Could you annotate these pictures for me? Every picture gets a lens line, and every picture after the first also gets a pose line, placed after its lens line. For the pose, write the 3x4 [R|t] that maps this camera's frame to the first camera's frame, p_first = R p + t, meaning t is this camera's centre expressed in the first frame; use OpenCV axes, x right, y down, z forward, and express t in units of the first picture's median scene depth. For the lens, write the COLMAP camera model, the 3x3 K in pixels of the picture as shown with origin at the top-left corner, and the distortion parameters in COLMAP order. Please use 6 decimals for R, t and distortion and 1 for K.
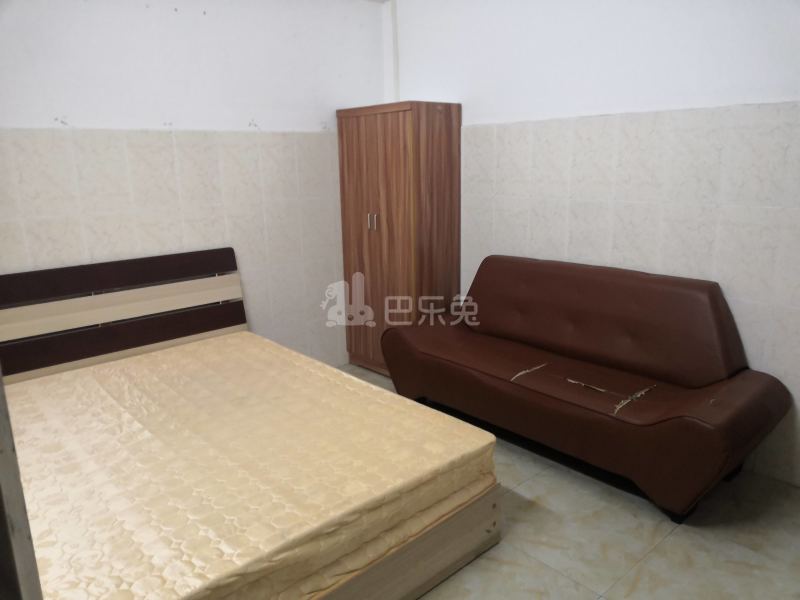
lens RADIAL K [[579.5, 0, 399.5], [0, 579.5, 325.3], [0, 0, 1]] dist [-0.021115, -0.001368]
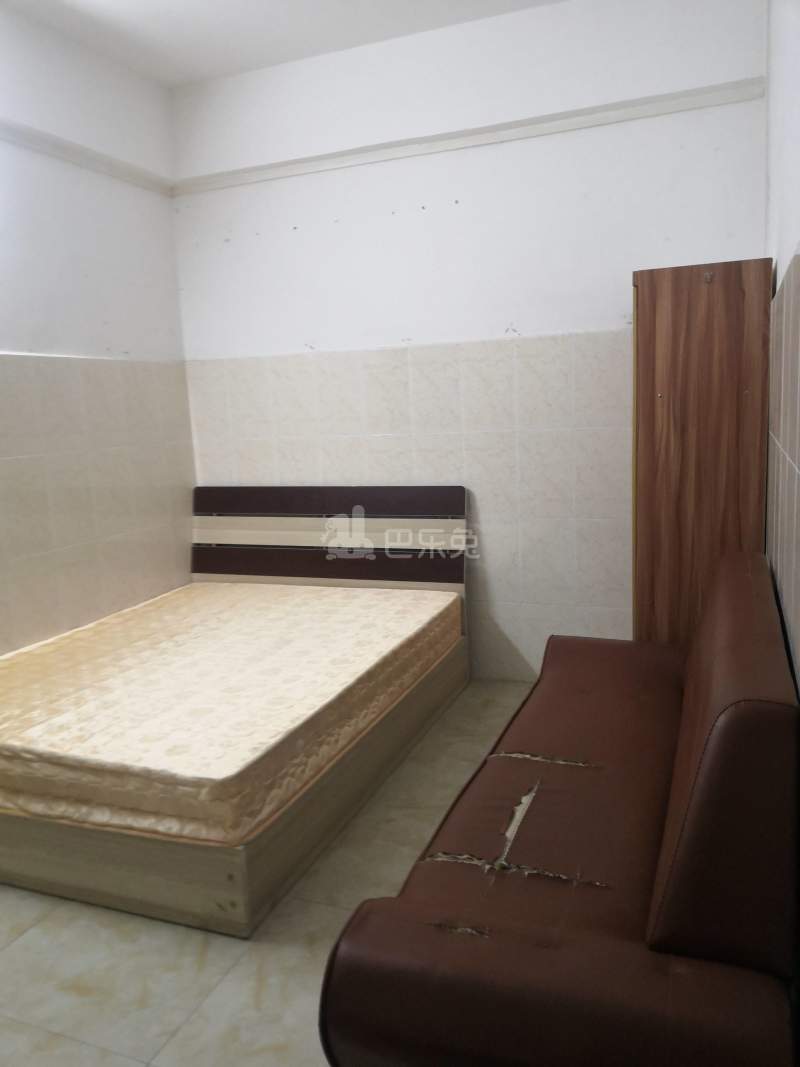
lens RADIAL K [[839.3, 0, 400.0], [0, 839.3, 533.5], [0, 0, 1]] dist [-0.000797, 0.000222]
pose [[0.442869, 0.143532, -0.885023, 0.749088], [-0.204627, 0.977232, 0.056090, -0.130645], [0.872923, 0.156259, 0.462156, 0.445285]]
